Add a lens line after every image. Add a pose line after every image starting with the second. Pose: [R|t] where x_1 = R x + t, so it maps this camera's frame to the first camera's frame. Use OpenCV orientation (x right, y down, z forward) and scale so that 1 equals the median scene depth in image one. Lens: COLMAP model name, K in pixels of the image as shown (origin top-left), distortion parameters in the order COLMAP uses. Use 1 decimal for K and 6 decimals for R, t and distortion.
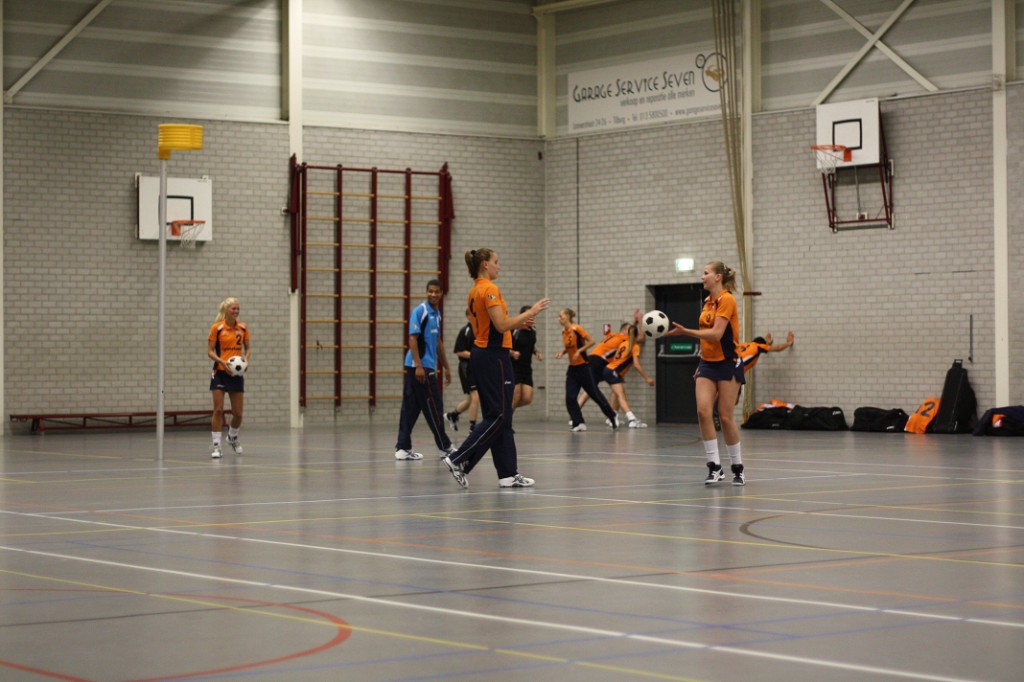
lens RADIAL K [[2371.9, 0, 512.0], [0, 2371.9, 341.0], [0, 0, 1]] dist [-0.110753, 0.115858]
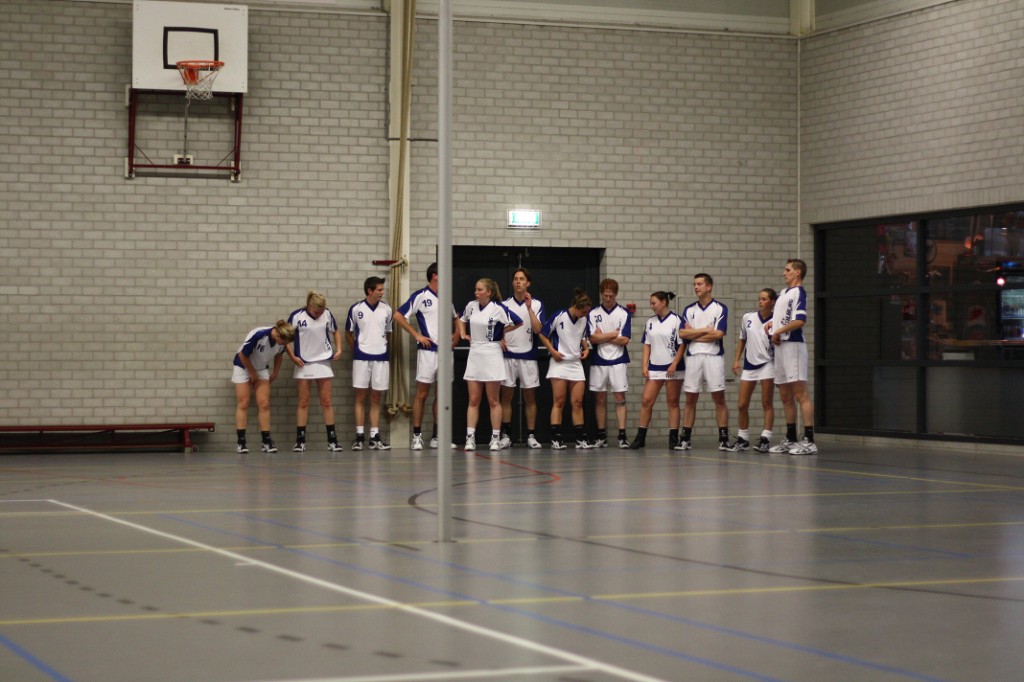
lens RADIAL K [[2371.9, 0, 512.0], [0, 2371.9, 341.0], [0, 0, 1]] dist [-0.110753, 0.115858]
pose [[0.264264, 0.013830, 0.964351, -0.502974], [-0.009419, 0.999887, -0.011758, 0.010671], [-0.964404, -0.005976, 0.264365, 0.662045]]
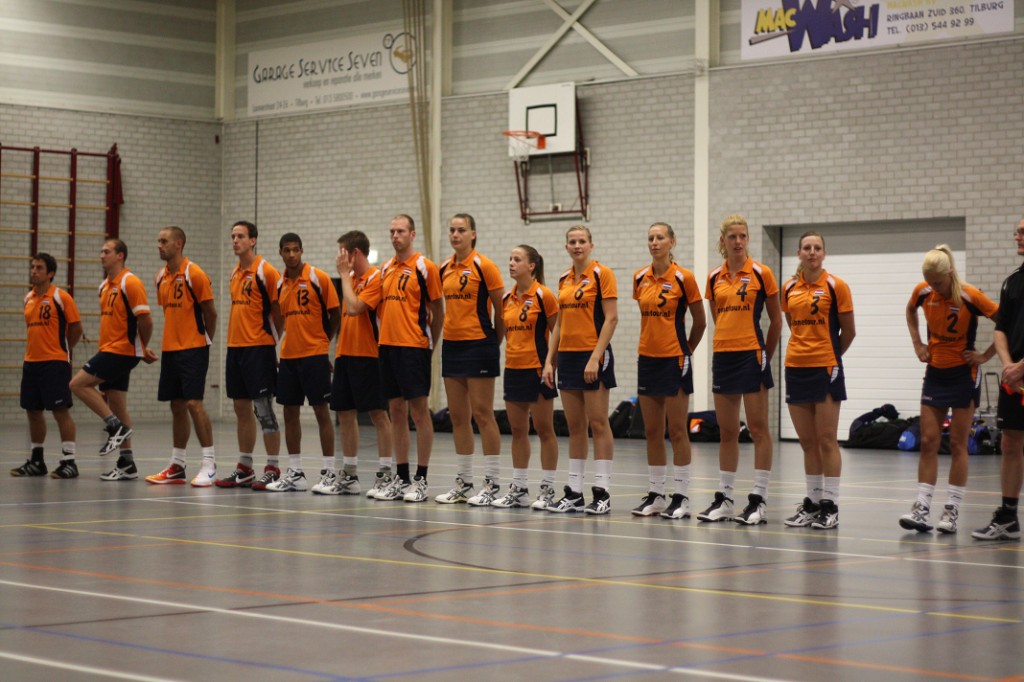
lens RADIAL K [[2371.9, 0, 512.0], [0, 2371.9, 341.0], [0, 0, 1]] dist [-0.110753, 0.115858]
pose [[0.991755, 0.013499, 0.127436, 0.010230], [-0.013239, 0.999908, -0.002888, 0.003204], [-0.127463, 0.001177, 0.991843, 0.060534]]
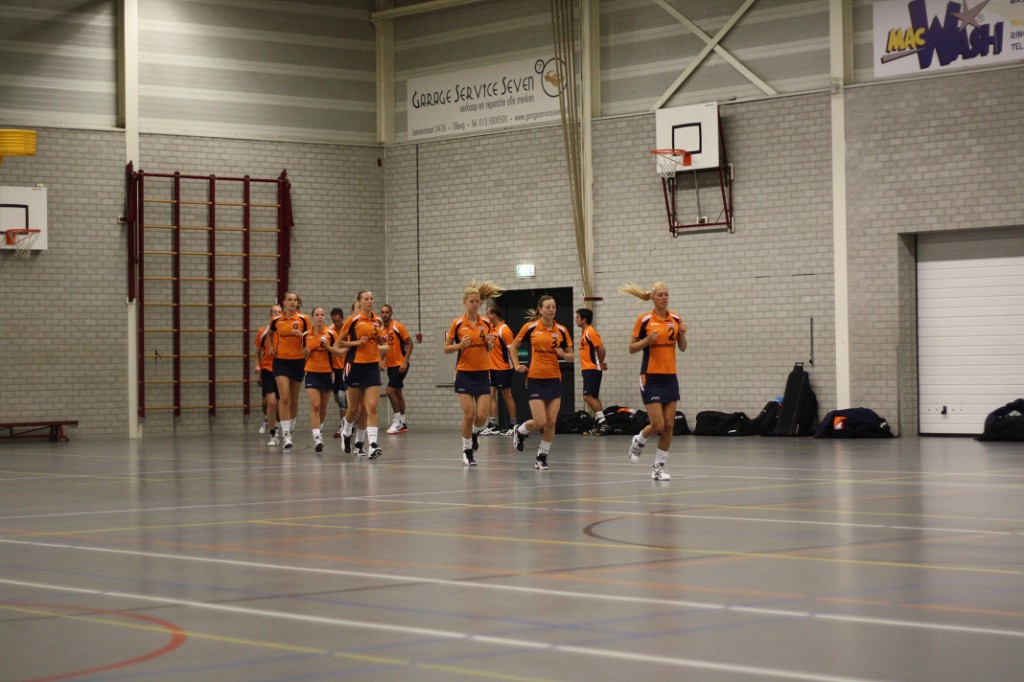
lens RADIAL K [[2371.9, 0, 512.0], [0, 2371.9, 341.0], [0, 0, 1]] dist [-0.110753, 0.115858]
pose [[0.997747, -0.009175, 0.066464, 0.000609], [0.009479, 0.999946, -0.004262, 0.001669], [-0.066422, 0.004882, 0.997780, 0.005501]]
